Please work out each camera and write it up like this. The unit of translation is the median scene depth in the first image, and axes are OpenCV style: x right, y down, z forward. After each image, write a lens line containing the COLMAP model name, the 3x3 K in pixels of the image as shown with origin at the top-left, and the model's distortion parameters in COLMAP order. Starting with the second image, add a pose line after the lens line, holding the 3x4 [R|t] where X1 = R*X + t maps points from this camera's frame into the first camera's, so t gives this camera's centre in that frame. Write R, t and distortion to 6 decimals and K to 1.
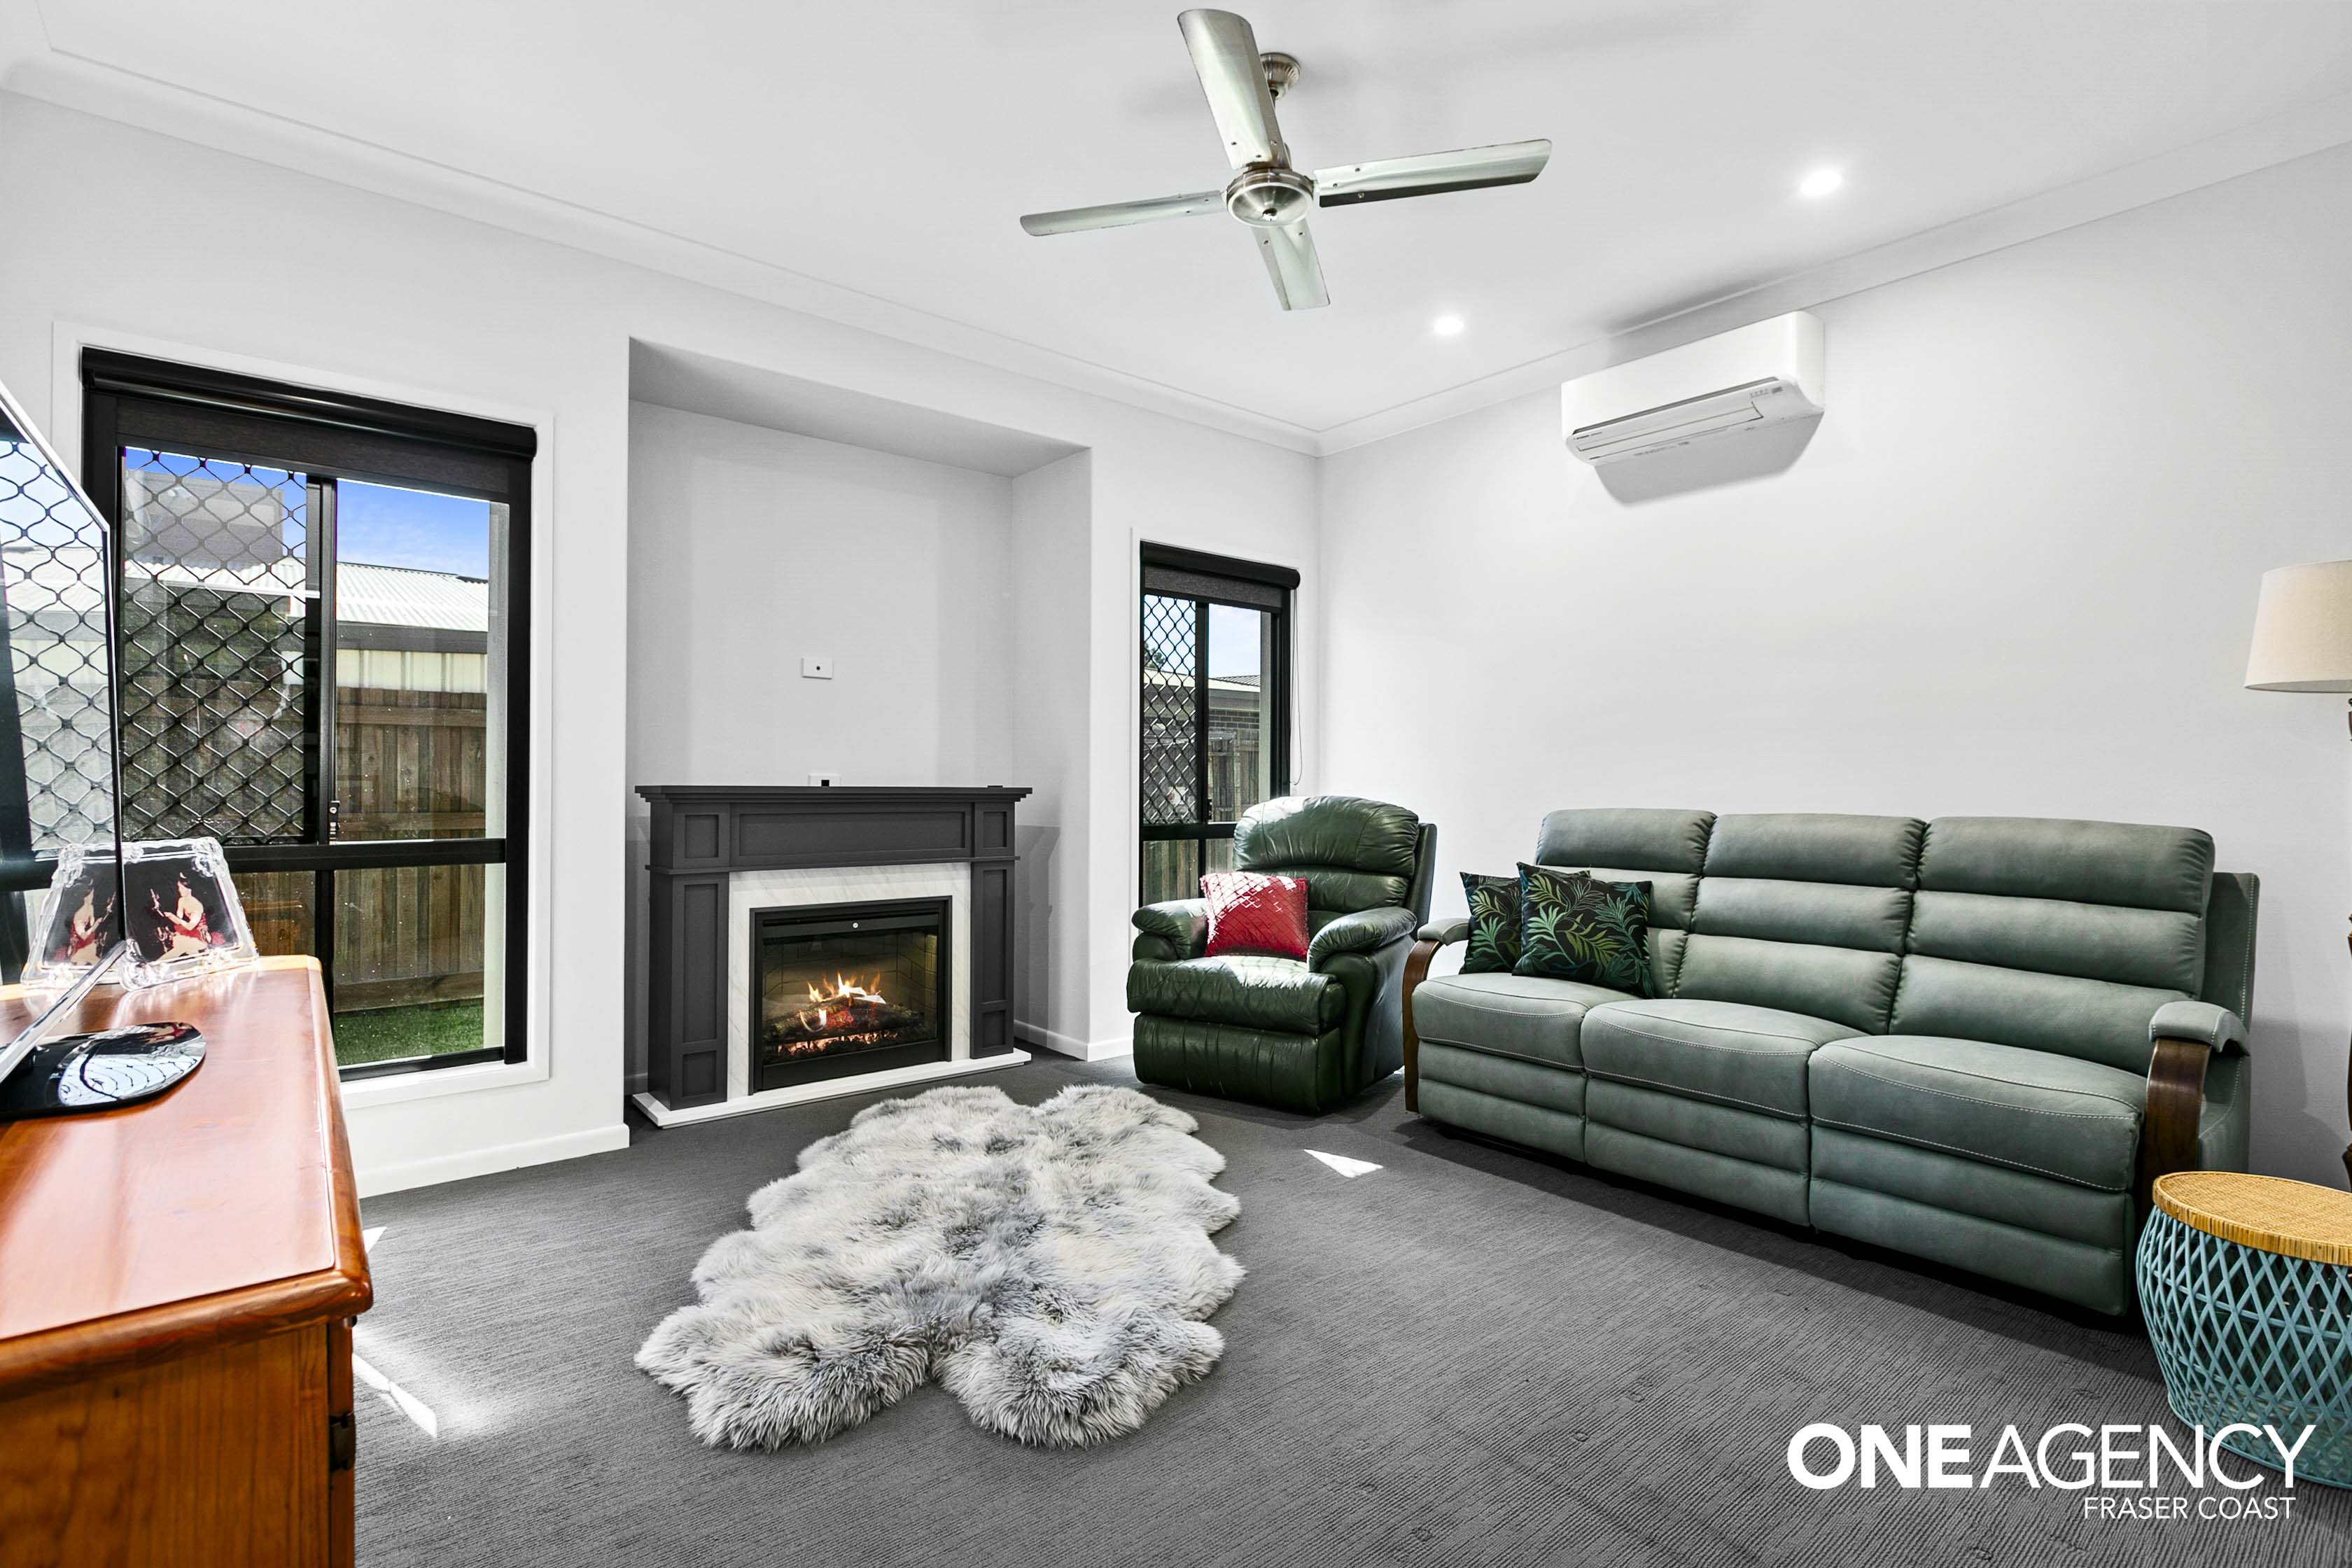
lens RADIAL K [[1132.7, 0, 1175.8], [0, 1132.7, 772.4], [0, 0, 1]] dist [0.002249, 0.000093]
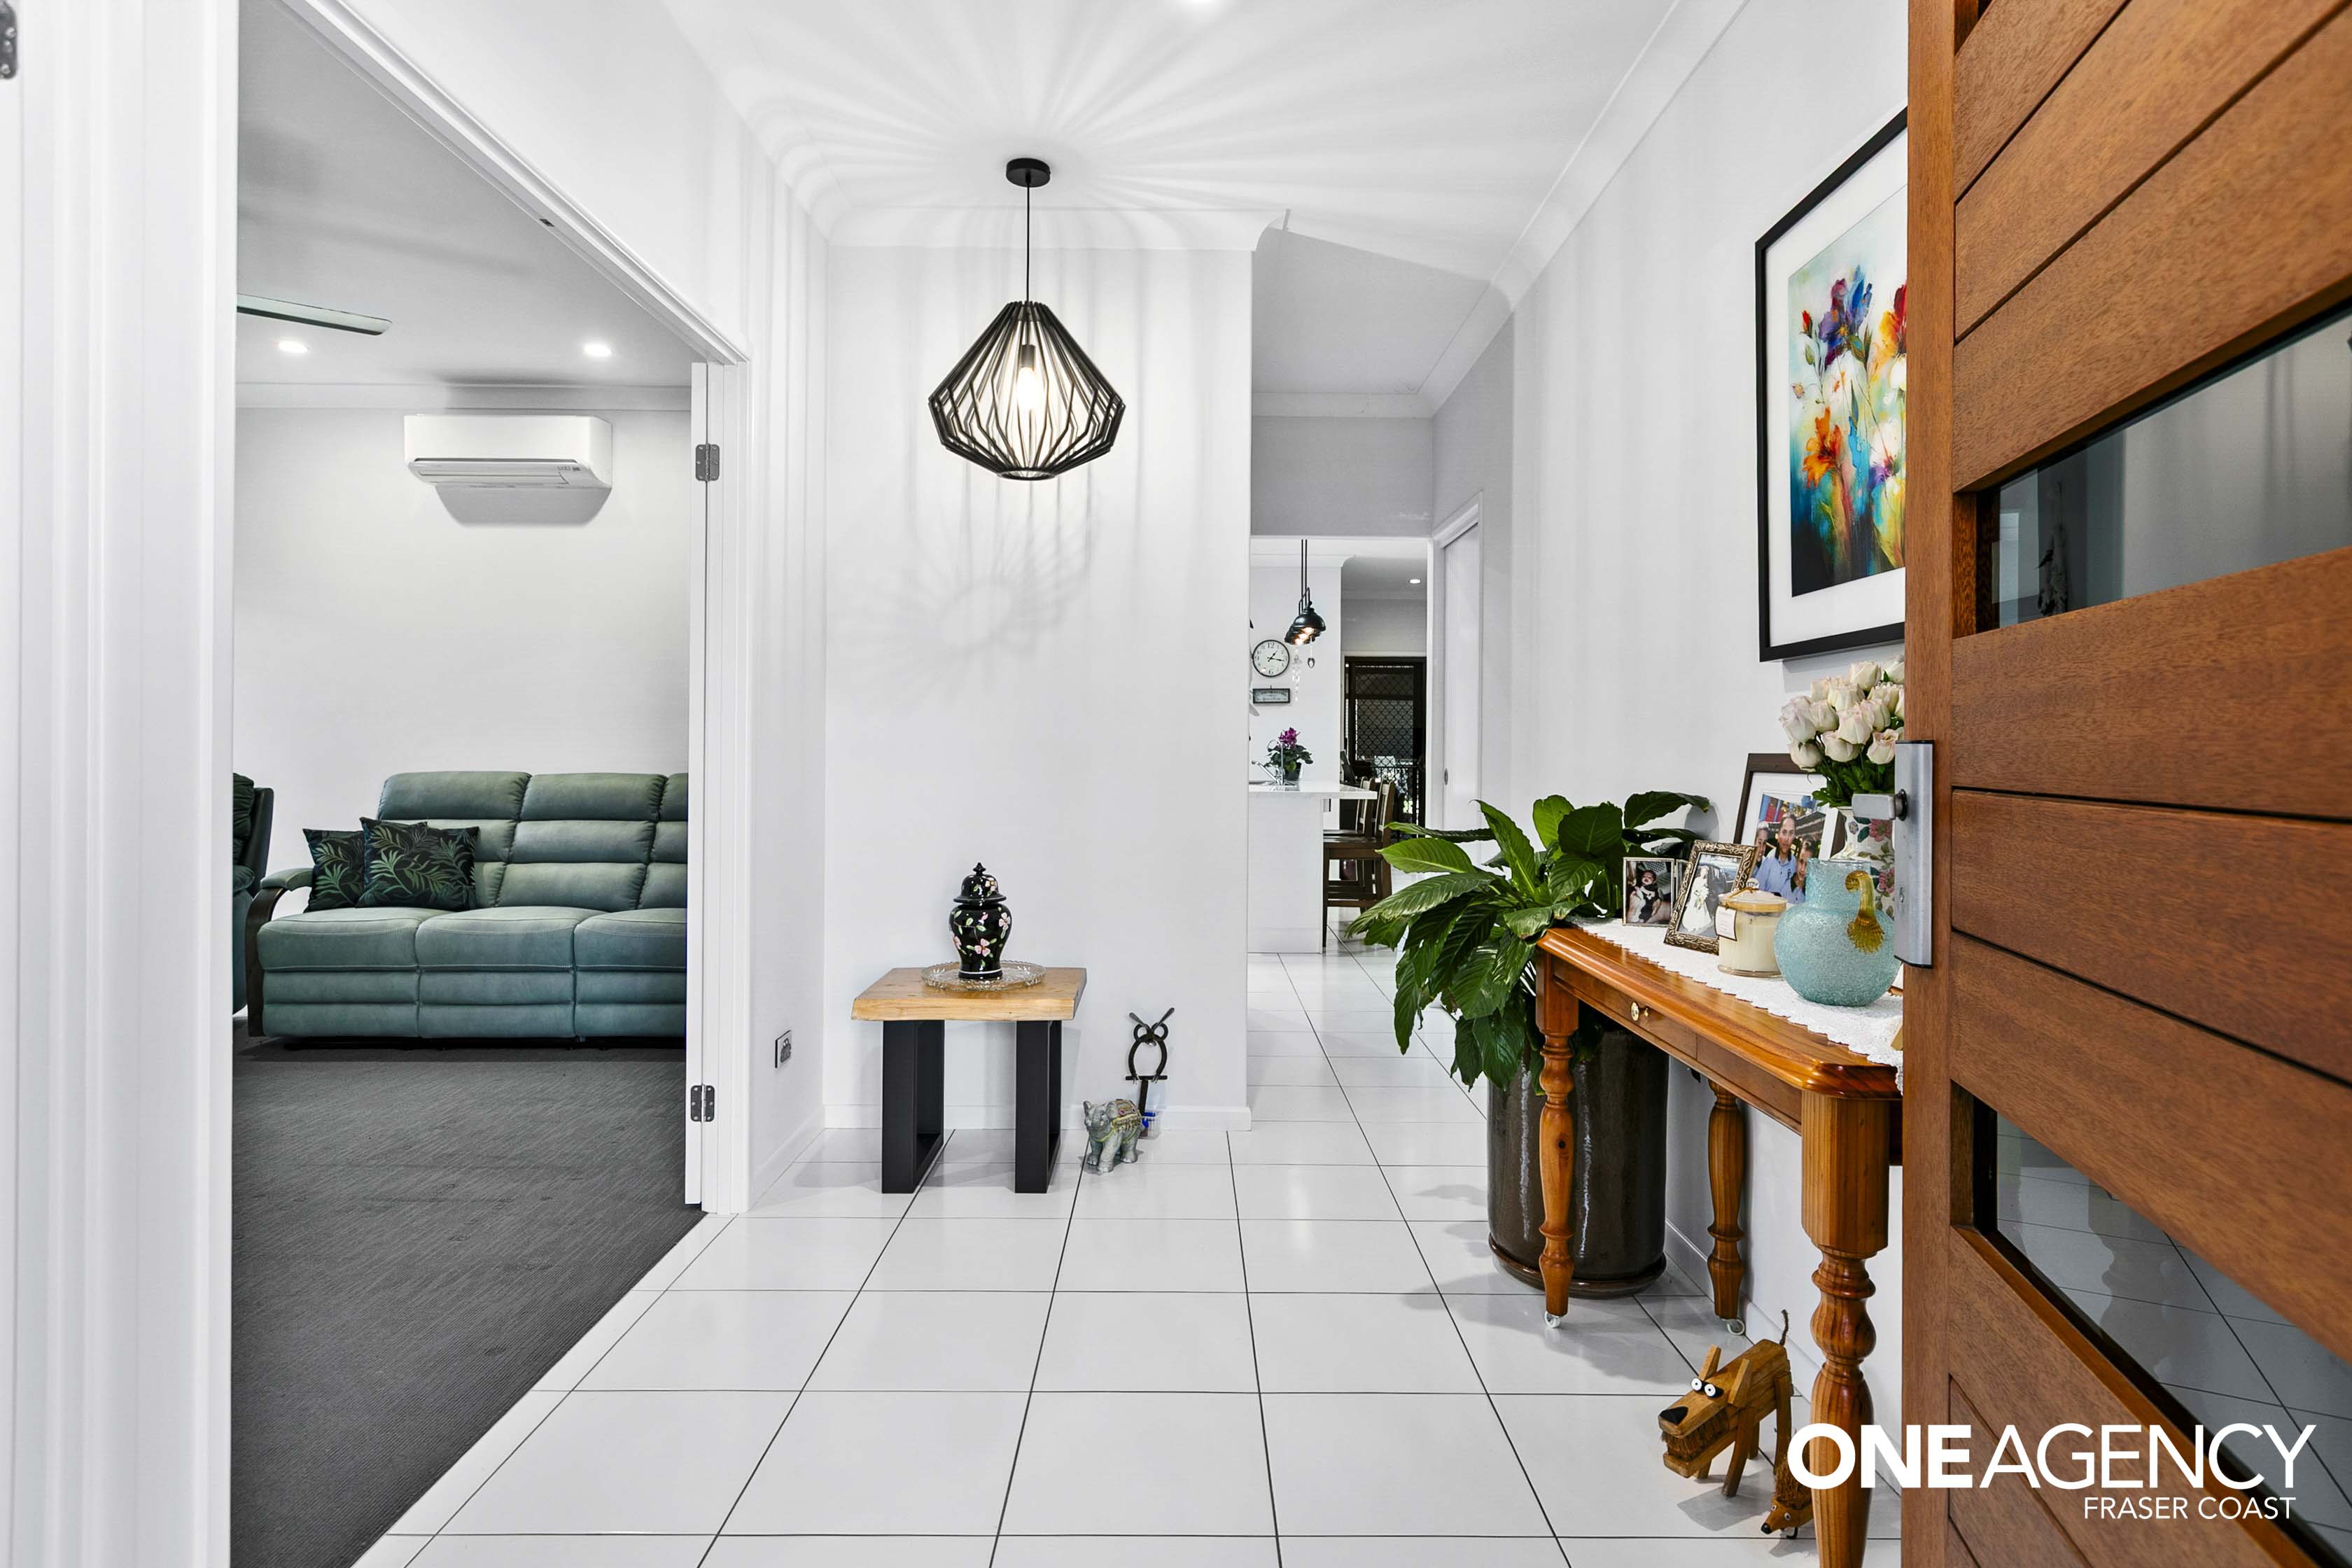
lens RADIAL K [[1229.0, 0, 1179.6], [0, 1229.0, 743.4], [0, 0, 1]] dist [-0.004191, -0.000966]
pose [[0.632300, 0.000955, 0.774723, -0.166471], [-0.010194, 0.999923, 0.007087, -0.018199], [-0.774656, -0.012378, 0.632261, -0.524265]]
